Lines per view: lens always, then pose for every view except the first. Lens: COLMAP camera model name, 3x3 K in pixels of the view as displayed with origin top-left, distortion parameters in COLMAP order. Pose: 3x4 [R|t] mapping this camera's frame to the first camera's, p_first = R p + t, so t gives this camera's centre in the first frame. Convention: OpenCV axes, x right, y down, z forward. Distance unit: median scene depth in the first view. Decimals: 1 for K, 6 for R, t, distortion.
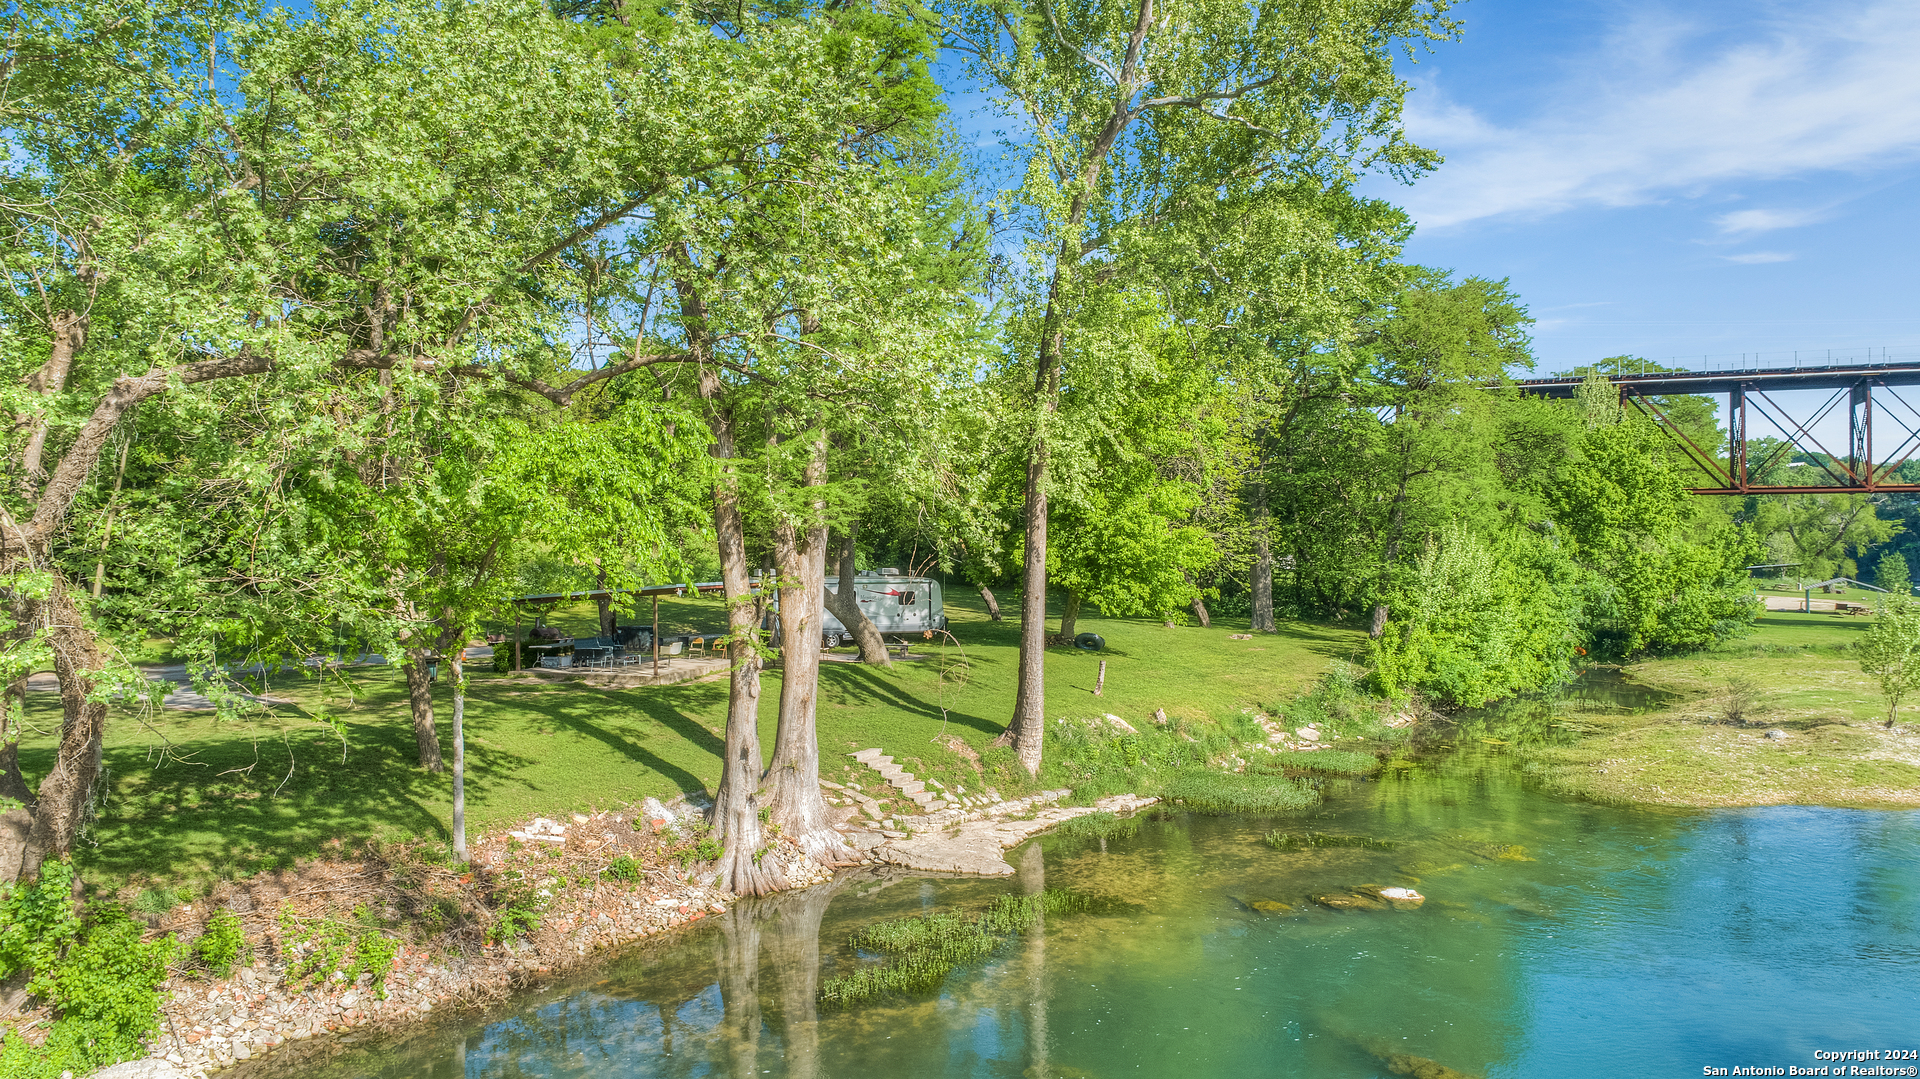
lens RADIAL K [[1304.3, 0, 969.0], [0, 1304.3, 548.2], [0, 0, 1]] dist [-0.011157, 0.009494]
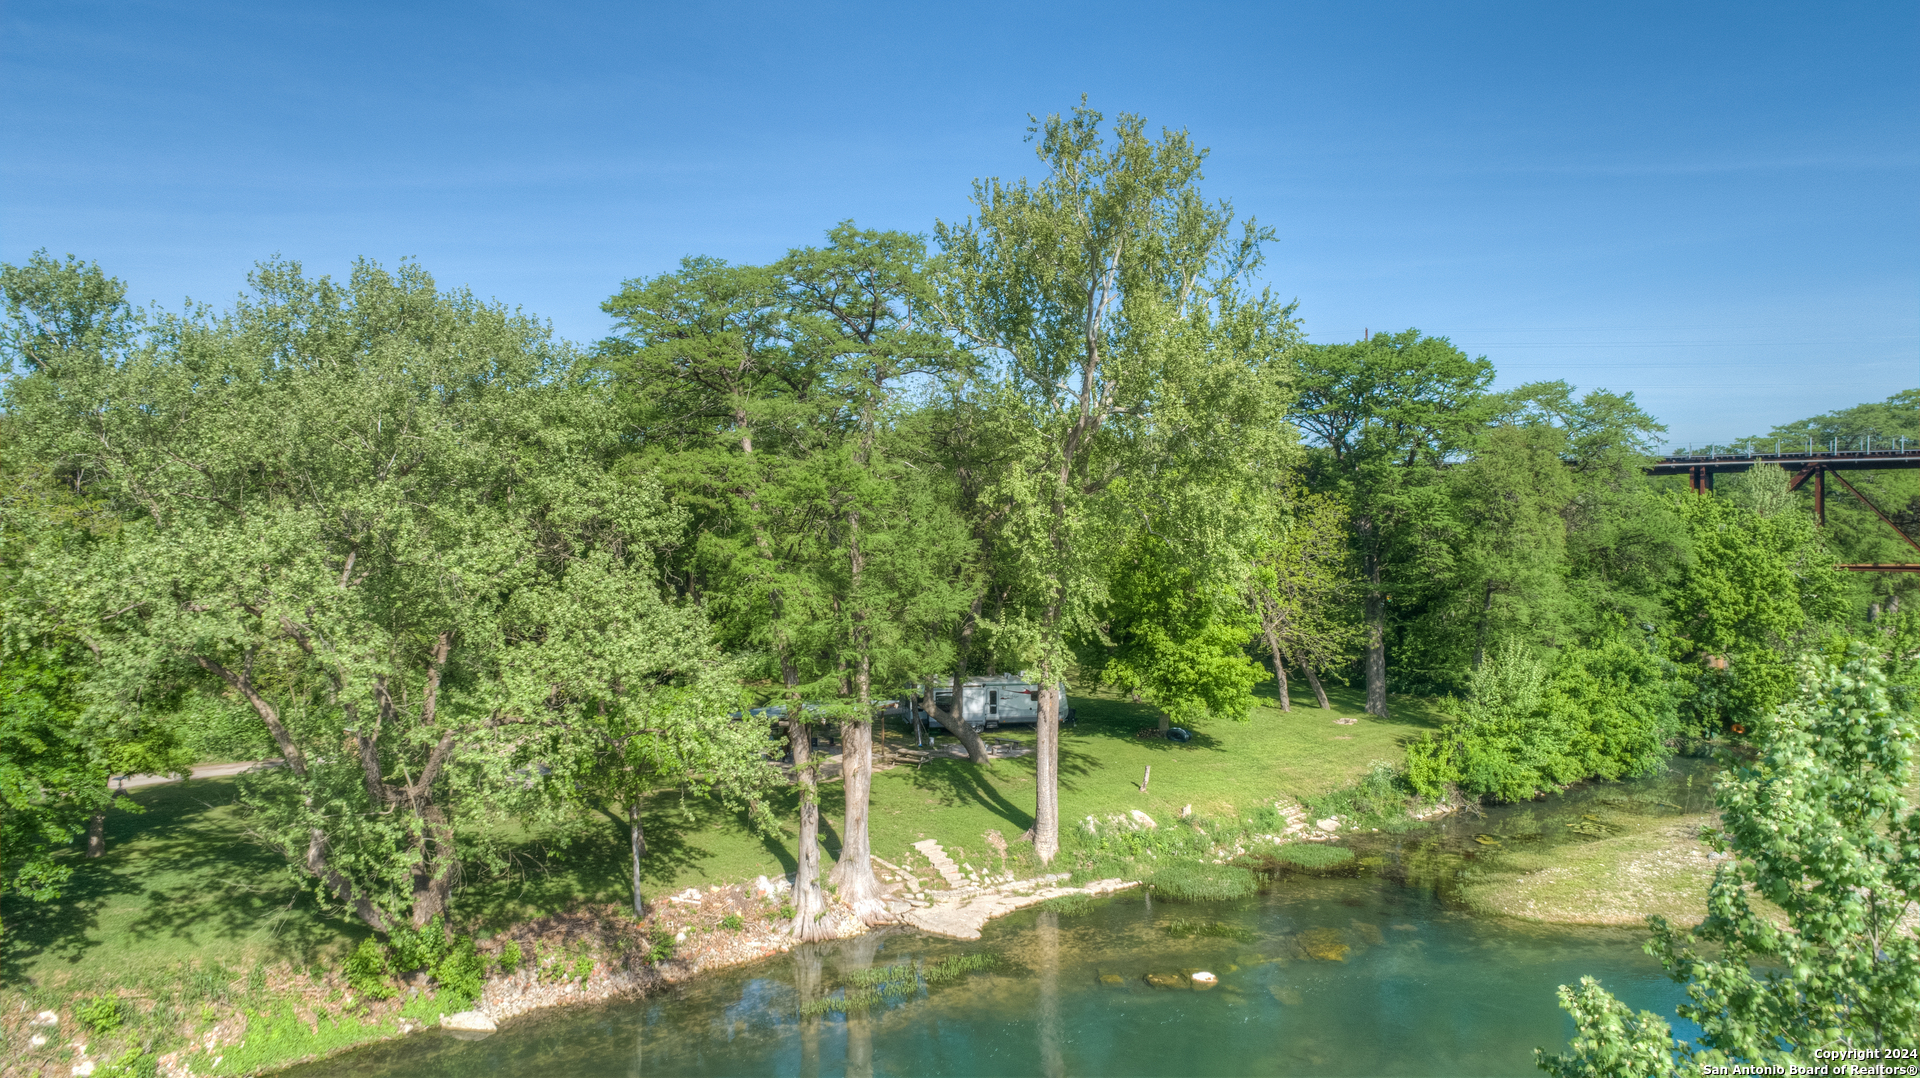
lens RADIAL K [[1304.3, 0, 955.9], [0, 1304.3, 532.9], [0, 0, 1]] dist [-0.011157, 0.009494]
pose [[0.959471, 0.000614, -0.281805, 0.419793], [0.002260, 0.999949, 0.009874, -0.238308], [0.281797, -0.010111, 0.959421, -0.476613]]
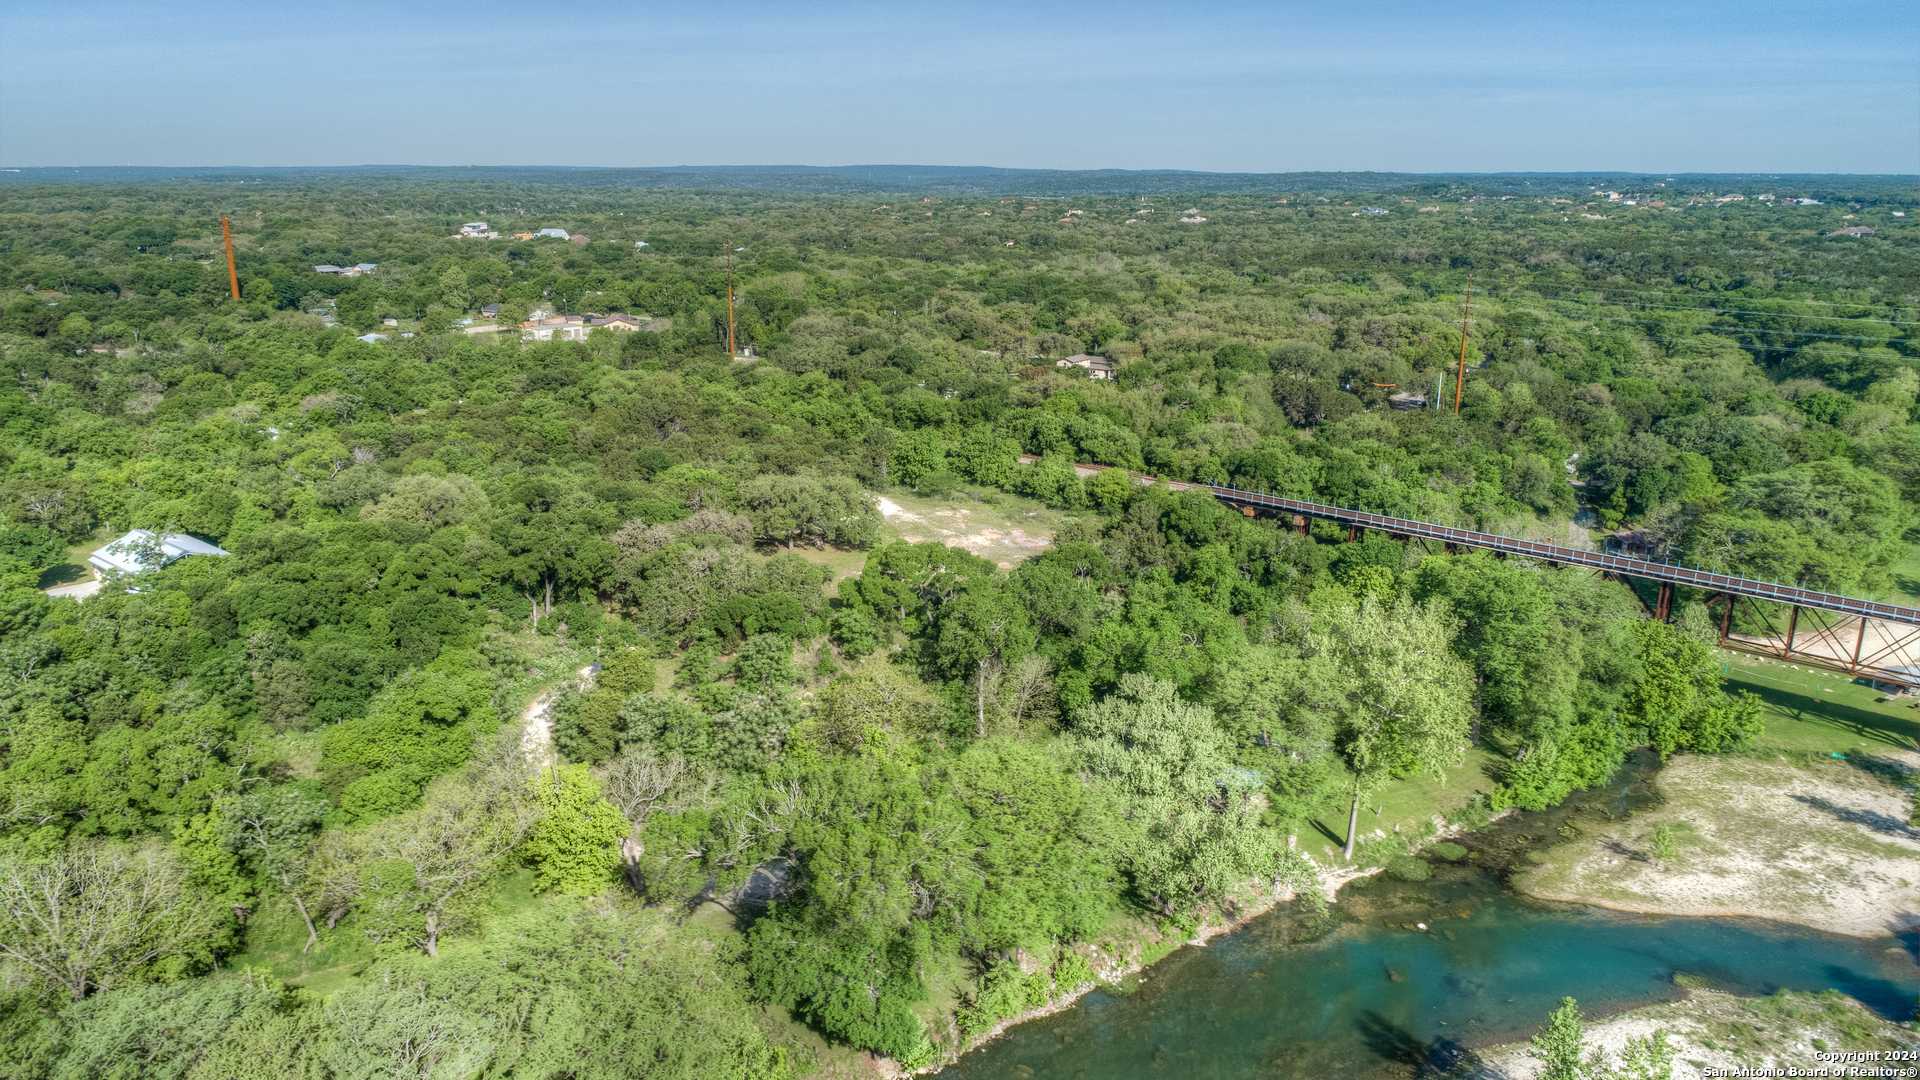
lens RADIAL K [[1304.3, 0, 959.6], [0, 1304.3, 534.3], [0, 0, 1]] dist [-0.011157, 0.009494]
pose [[0.950840, 0.088204, -0.296857, 0.018924], [-0.008903, 0.965971, 0.258497, -1.945285], [0.309556, -0.243147, 0.919269, -2.940201]]
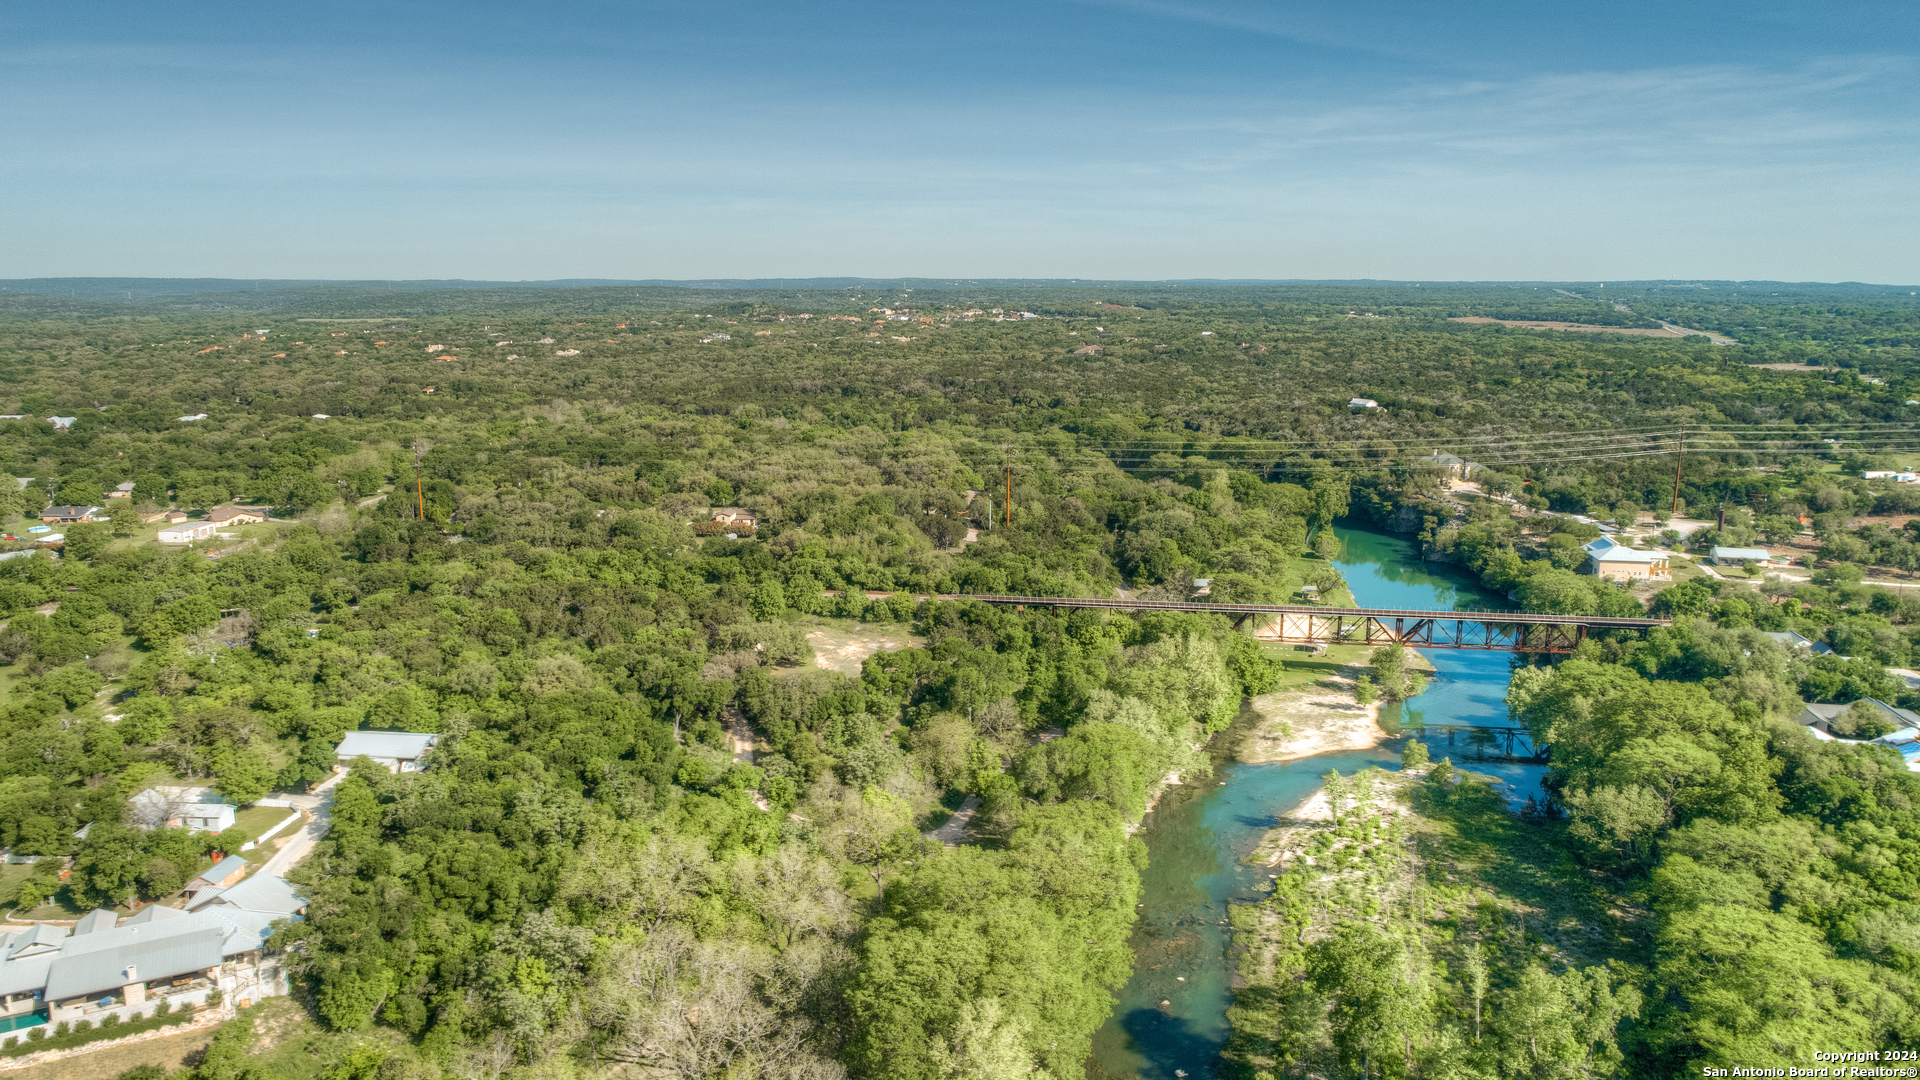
lens RADIAL K [[1304.3, 0, 960.4], [0, 1304.3, 541.0], [0, 0, 1]] dist [-0.011157, 0.009494]
pose [[0.973539, -0.047396, 0.223550, -3.179894], [0.004511, 0.982050, 0.188566, -2.932069], [-0.228474, -0.182568, 0.956278, -6.562924]]
